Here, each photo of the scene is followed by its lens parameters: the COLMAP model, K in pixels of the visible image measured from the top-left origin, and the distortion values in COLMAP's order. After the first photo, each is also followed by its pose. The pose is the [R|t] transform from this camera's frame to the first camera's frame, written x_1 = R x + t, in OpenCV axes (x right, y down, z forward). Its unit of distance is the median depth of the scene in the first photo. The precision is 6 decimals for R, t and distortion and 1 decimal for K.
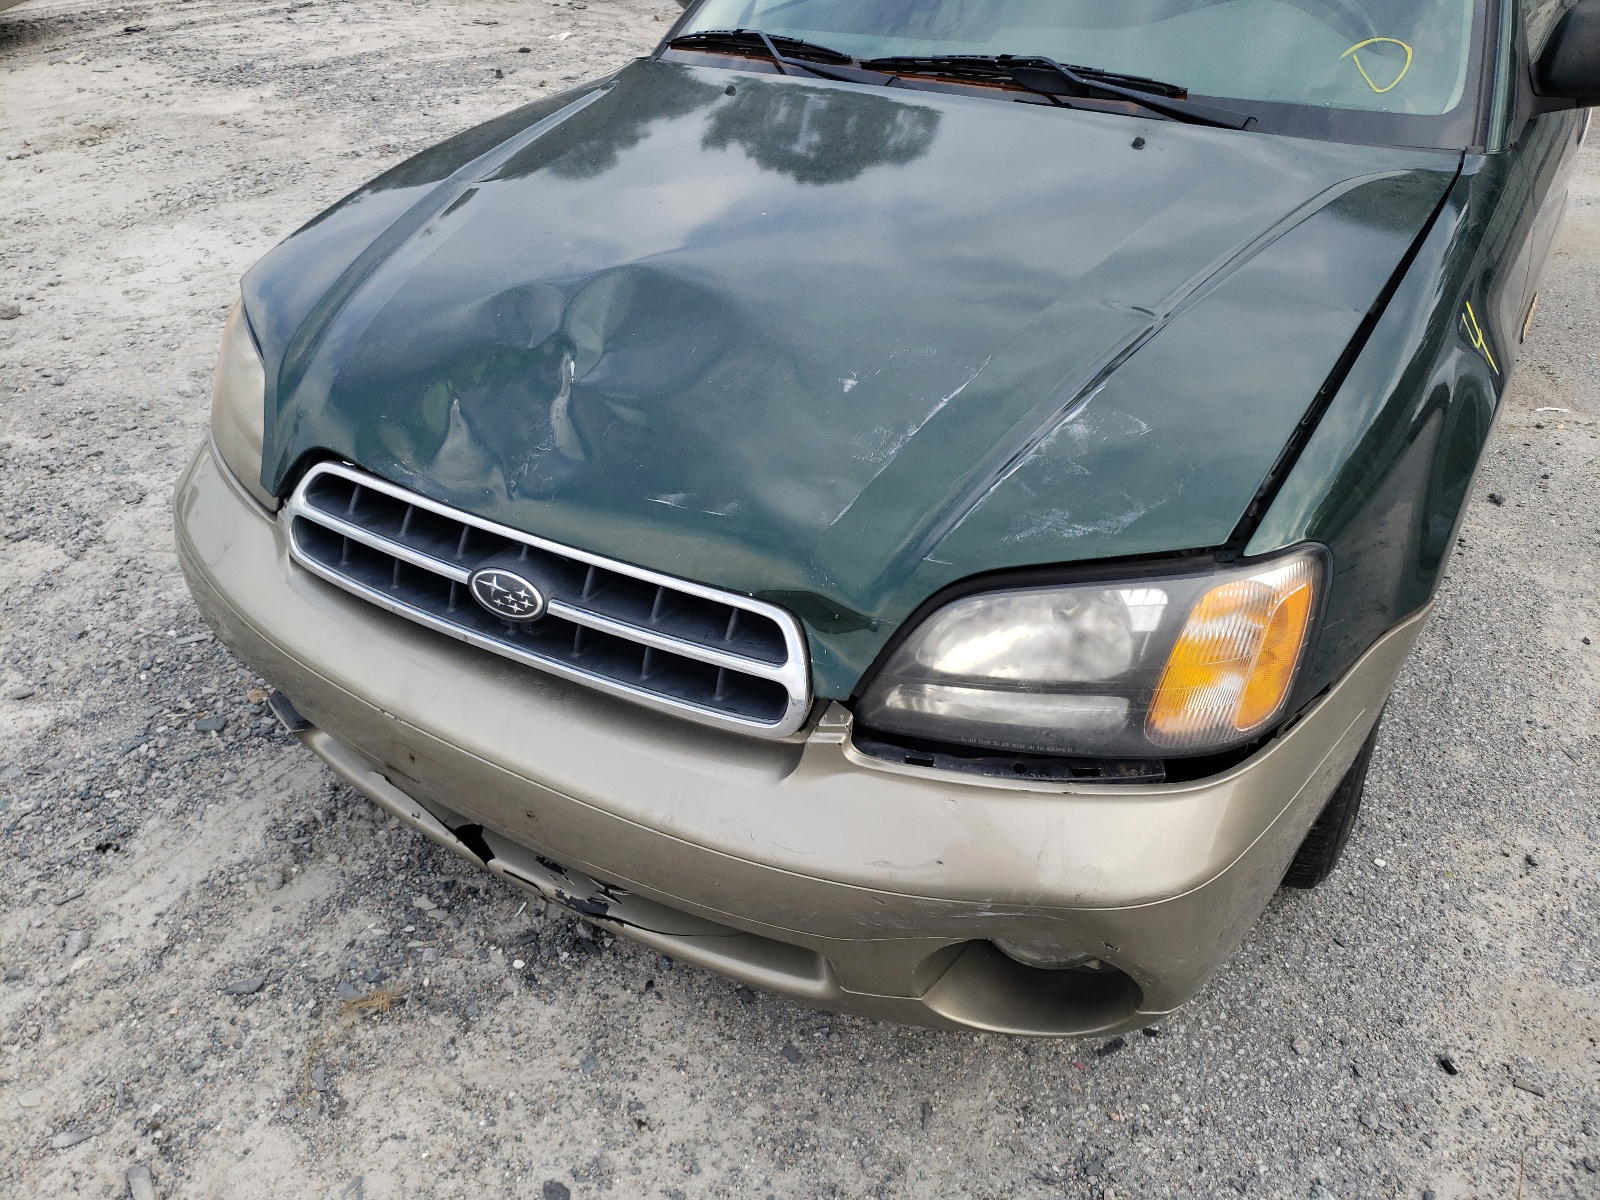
lens RADIAL K [[1249.5, 0, 792.5], [0, 1249.5, 579.9], [0, 0, 1]] dist [0.006854, 0.000399]
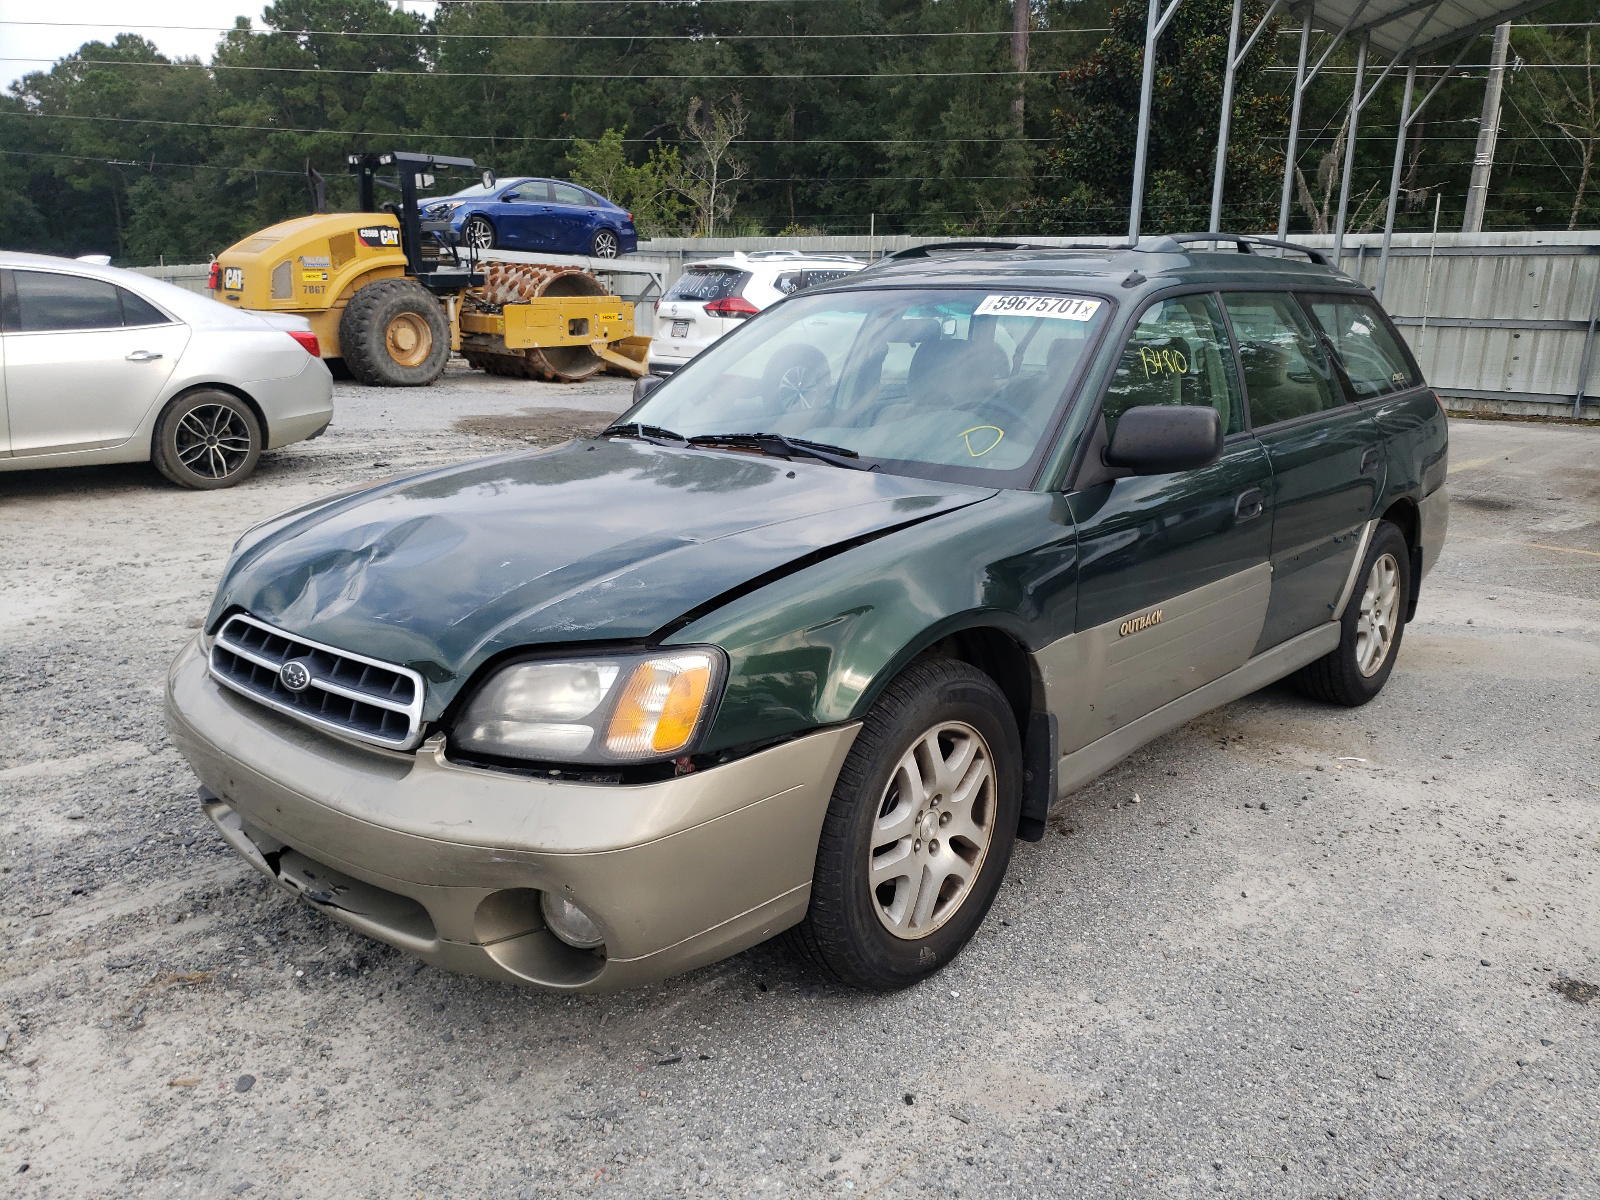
lens RADIAL K [[1247.1, 0, 822.1], [0, 1247.1, 608.9], [0, 0, 1]] dist [-0.010753, 0.036619]
pose [[0.986169, 0.050782, -0.157770, 0.615963], [-0.100395, 0.940427, -0.324836, 0.337667], [0.131875, 0.336182, 0.932518, -0.426031]]
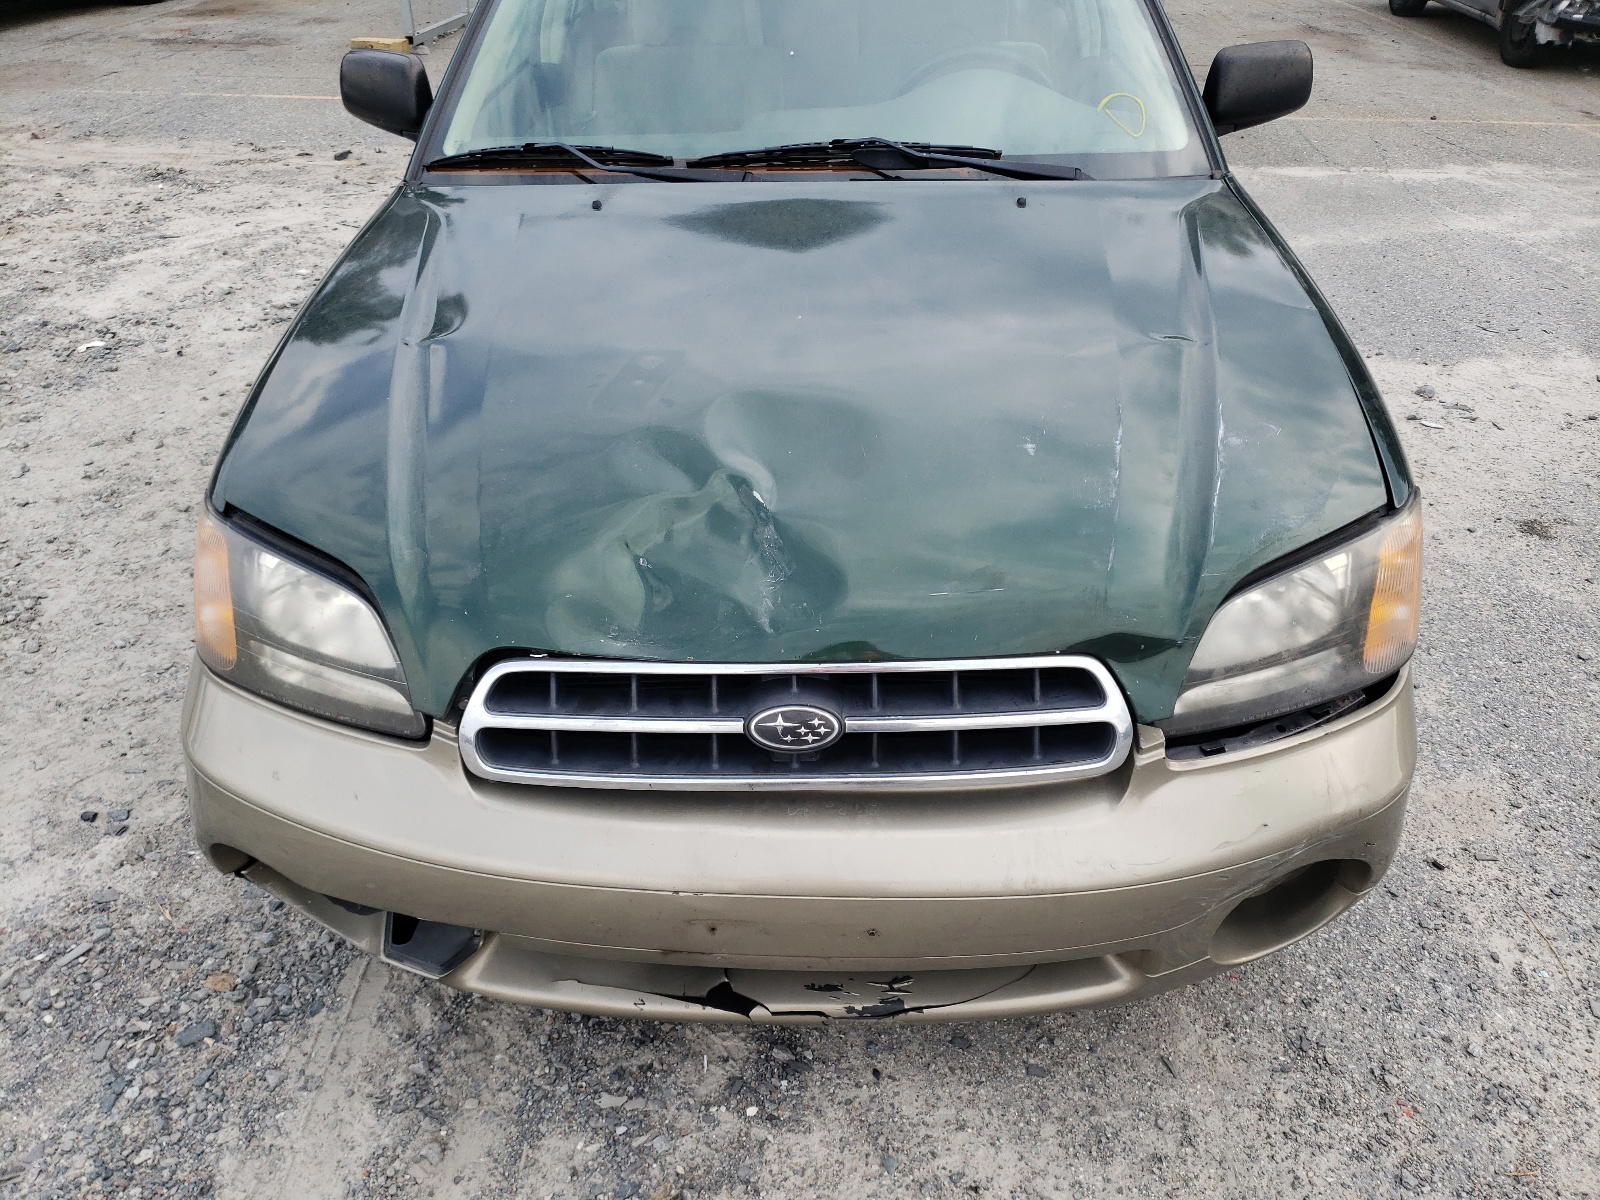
lens RADIAL K [[1247.1, 0, 822.1], [0, 1247.1, 608.9], [0, 0, 1]] dist [-0.010753, 0.036619]
pose [[0.865531, -0.268028, 0.423105, -0.504953], [0.277922, 0.959792, 0.039473, -0.094127], [-0.416672, 0.083424, 0.905221, 0.077081]]
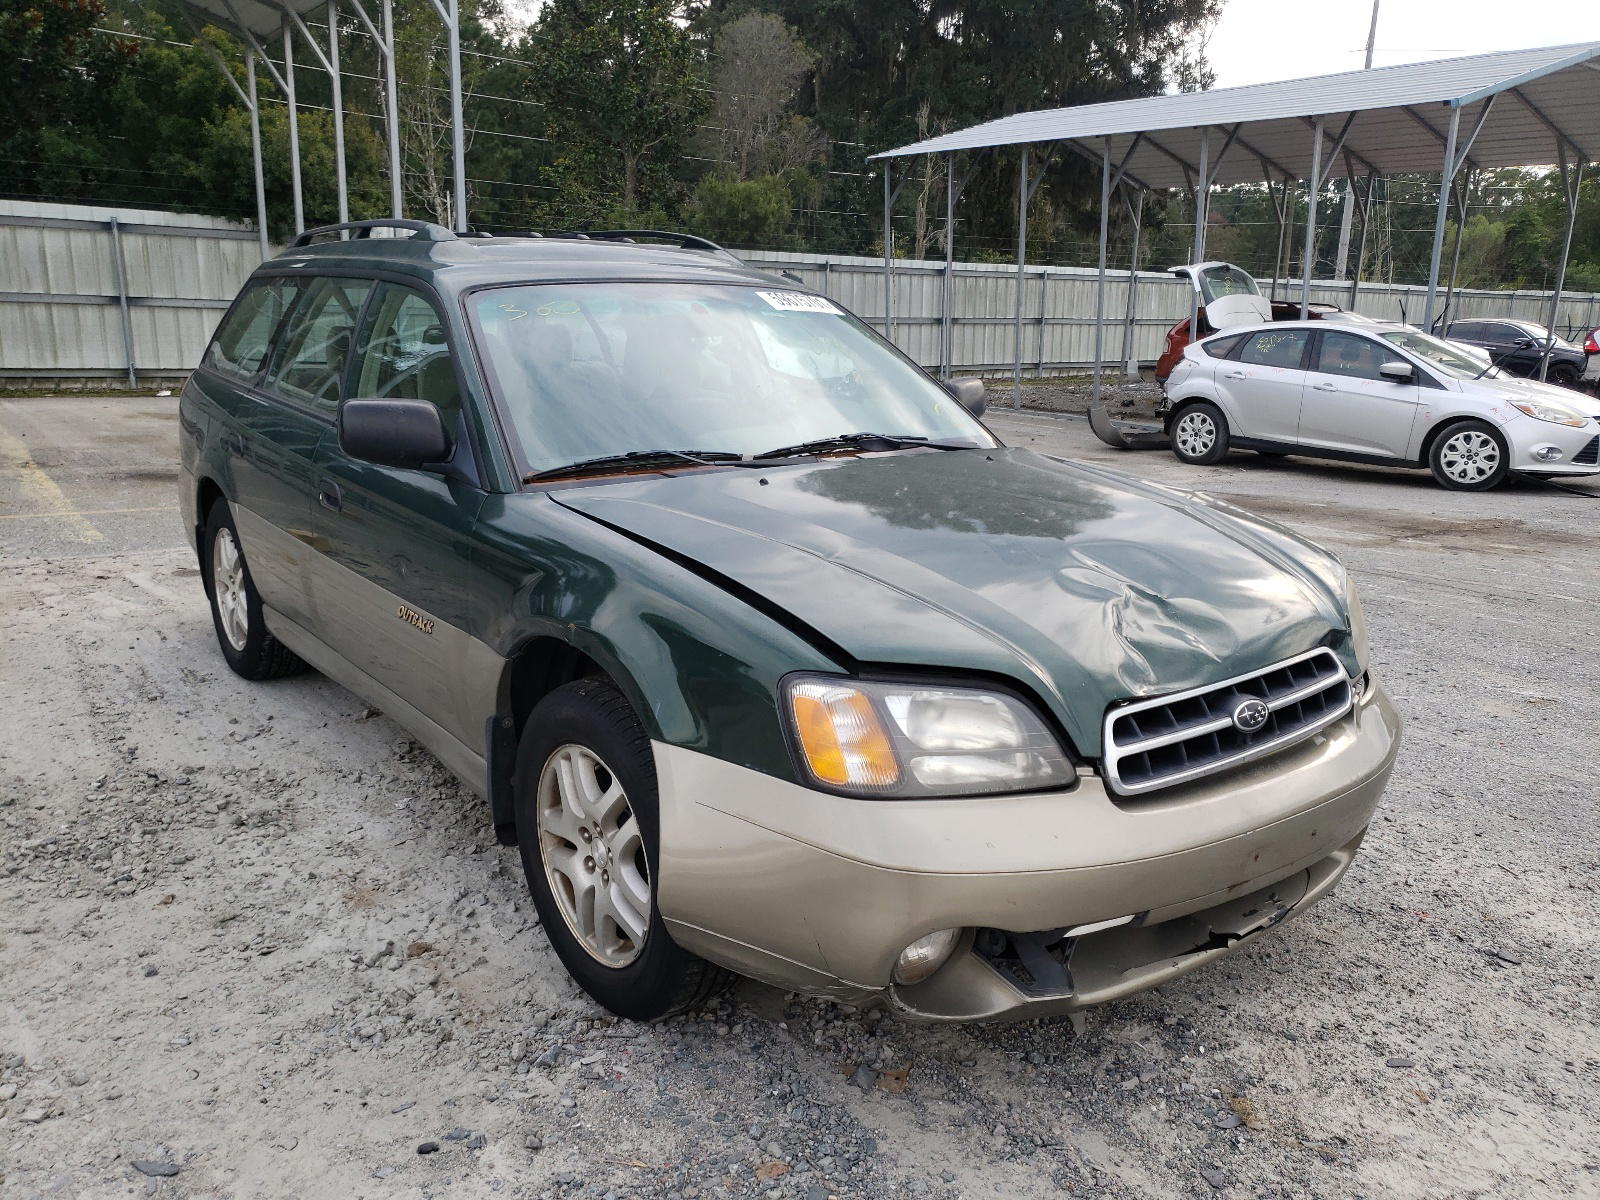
lens RADIAL K [[1200.6, 0, 832.5], [0, 1200.6, 573.2], [0, 0, 1]] dist [0.008252, 0.011298]
pose [[0.363949, -0.197165, 0.910311, -1.518258], [0.491053, 0.871096, -0.007655, -0.337910], [-0.791459, 0.449797, 0.413853, 0.586639]]
